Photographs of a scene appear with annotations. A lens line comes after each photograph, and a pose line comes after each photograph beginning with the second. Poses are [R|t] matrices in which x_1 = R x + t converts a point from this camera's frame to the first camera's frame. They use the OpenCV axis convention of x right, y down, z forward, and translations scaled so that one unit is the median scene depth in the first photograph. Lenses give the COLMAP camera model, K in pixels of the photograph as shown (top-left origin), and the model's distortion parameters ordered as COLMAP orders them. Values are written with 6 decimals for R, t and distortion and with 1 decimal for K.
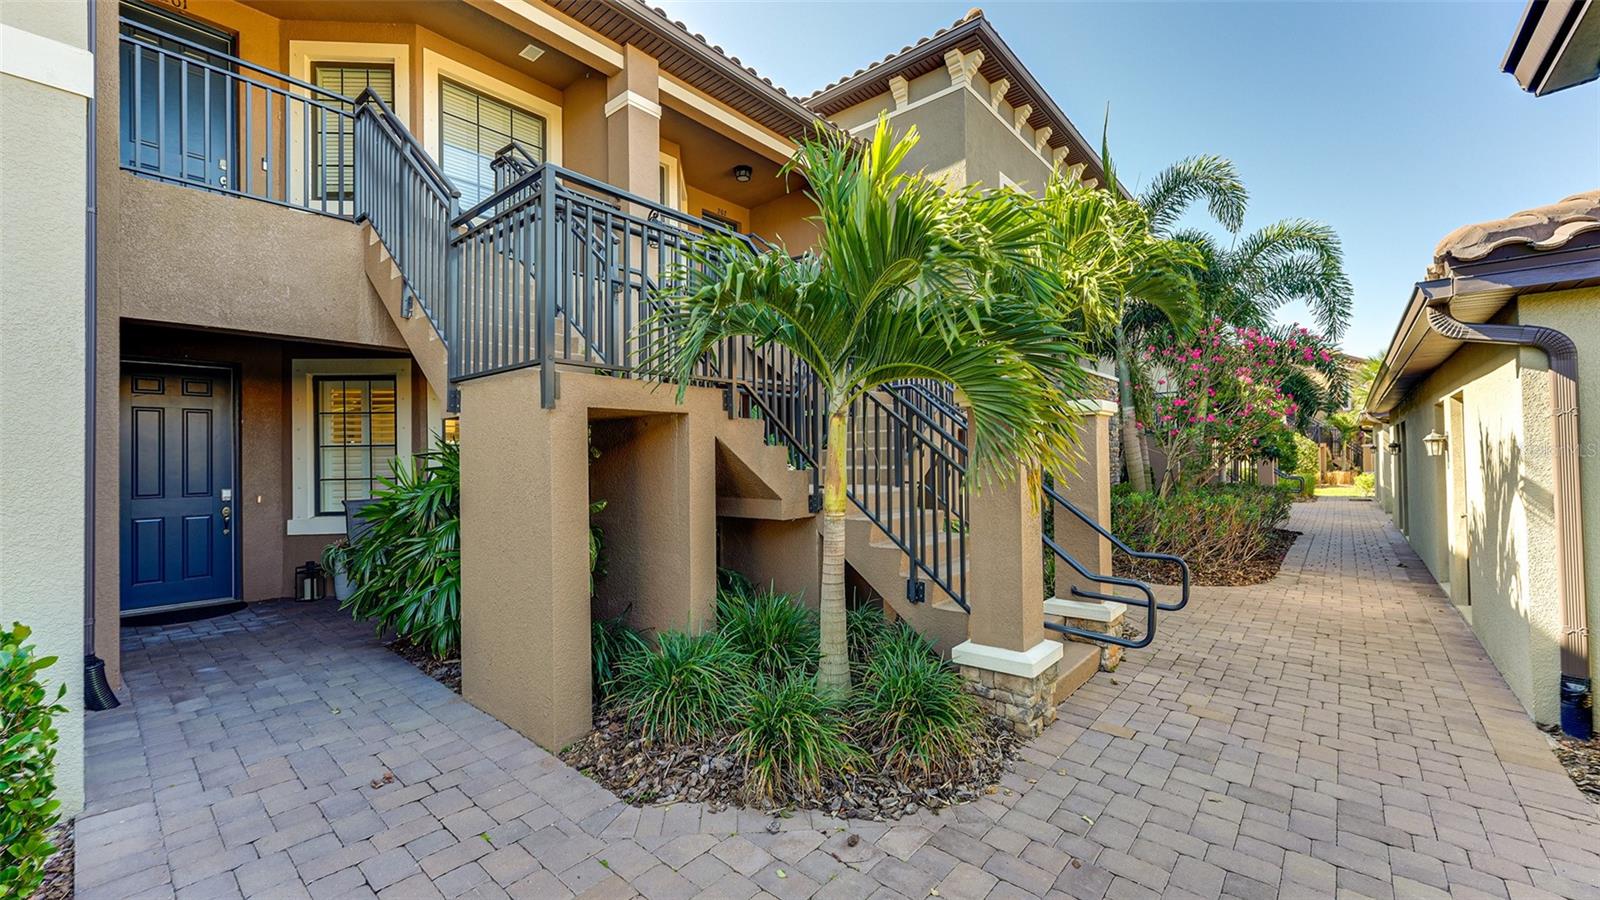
lens RADIAL K [[636.5, 0, 802.2], [0, 636.5, 446.0], [0, 0, 1]] dist [-0.000640, 0.000051]
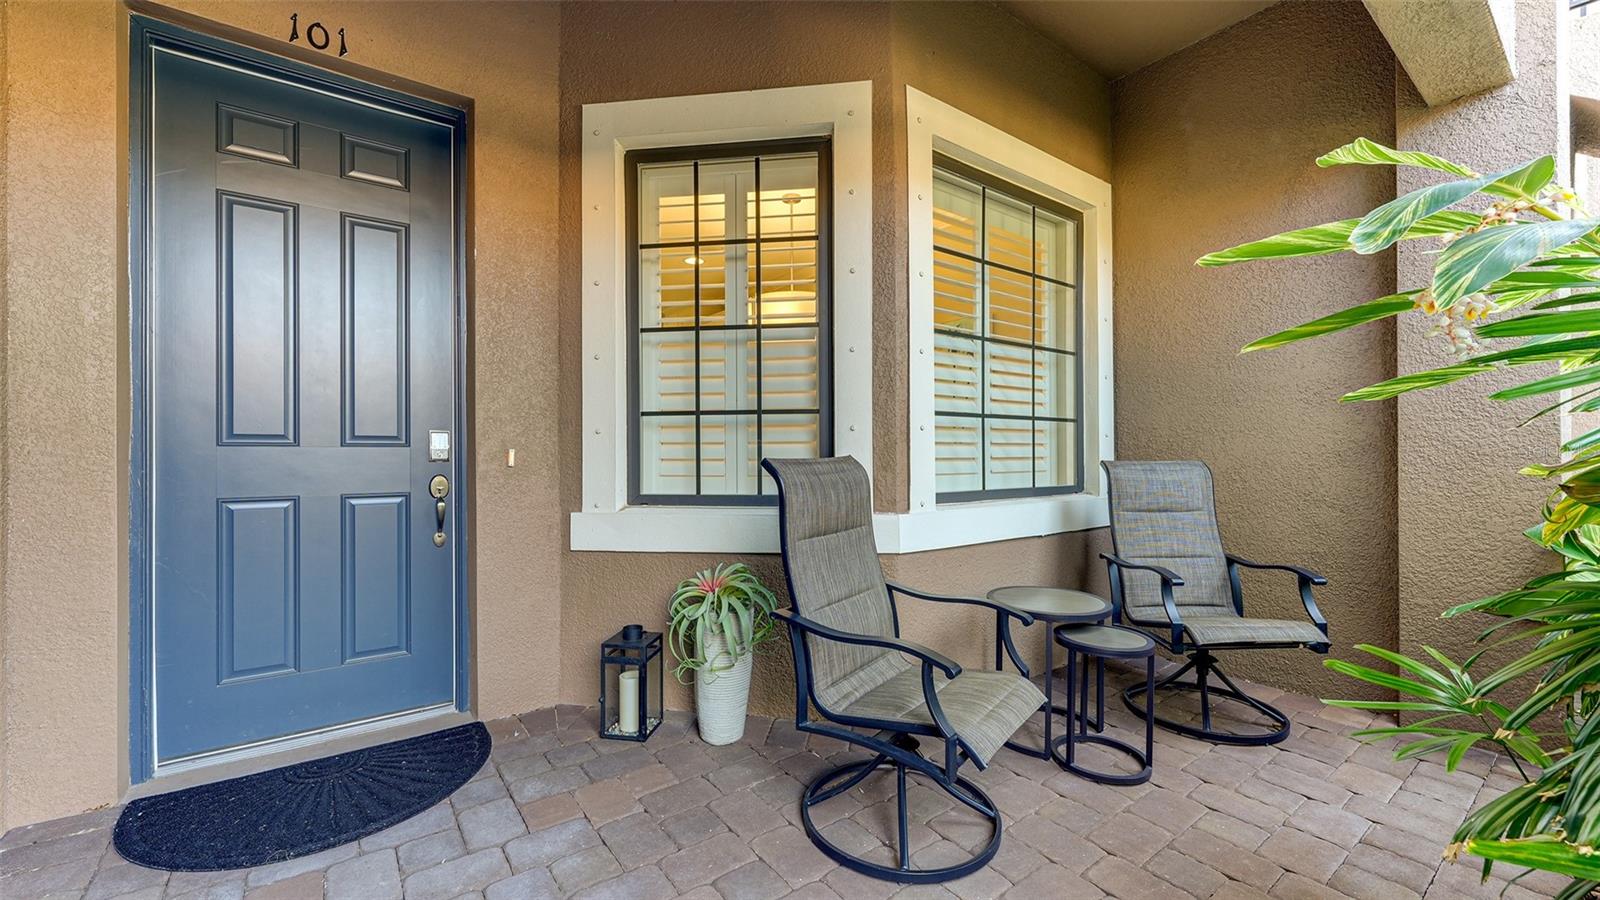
lens RADIAL K [[636.5, 0, 795.3], [0, 636.5, 453.7], [0, 0, 1]] dist [-0.000640, 0.000051]
pose [[0.977191, 0.008029, -0.212209, -0.602295], [-0.005661, 0.999915, 0.011765, 0.076108], [0.212286, -0.010296, 0.977153, 0.657800]]
